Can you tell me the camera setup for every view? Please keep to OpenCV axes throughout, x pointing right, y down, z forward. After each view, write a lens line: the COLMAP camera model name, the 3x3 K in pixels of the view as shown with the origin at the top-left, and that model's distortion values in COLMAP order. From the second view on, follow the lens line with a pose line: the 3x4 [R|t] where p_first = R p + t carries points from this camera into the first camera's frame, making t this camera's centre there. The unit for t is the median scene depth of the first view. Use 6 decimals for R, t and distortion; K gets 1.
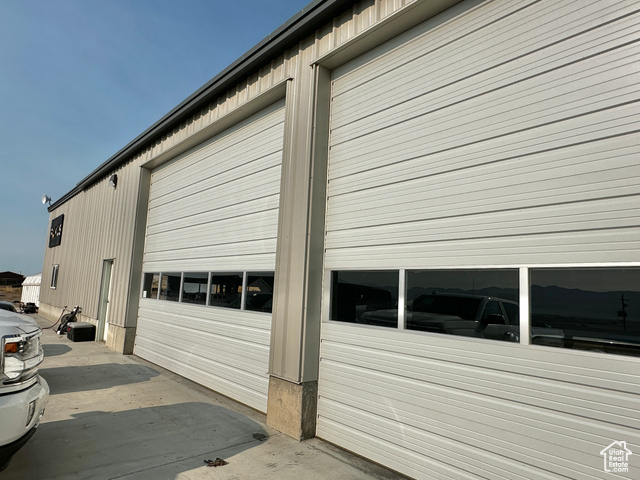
lens RADIAL K [[392.5, 0, 319.8], [0, 392.5, 241.3], [0, 0, 1]] dist [0.001367, 0.000073]
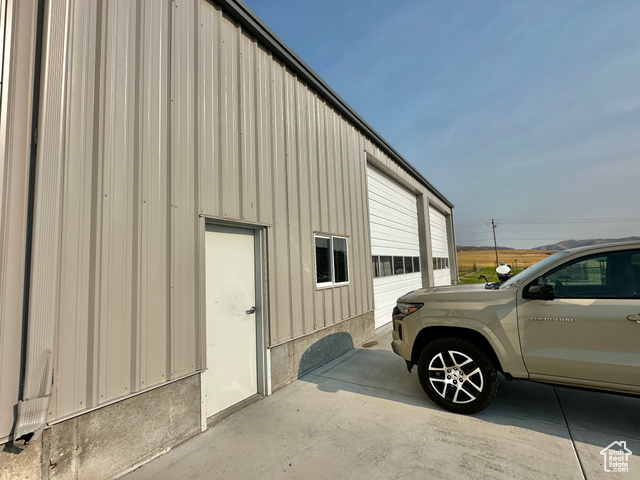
lens RADIAL K [[304.6, 0, 319.7], [0, 304.6, 239.4], [0, 0, 1]] dist [-0.004074, -0.000229]
pose [[-0.260826, 0.051821, 0.963994, -1.569503], [-0.097129, 0.992083, -0.079611, 0.150093], [-0.960487, -0.114396, -0.253728, 1.729790]]
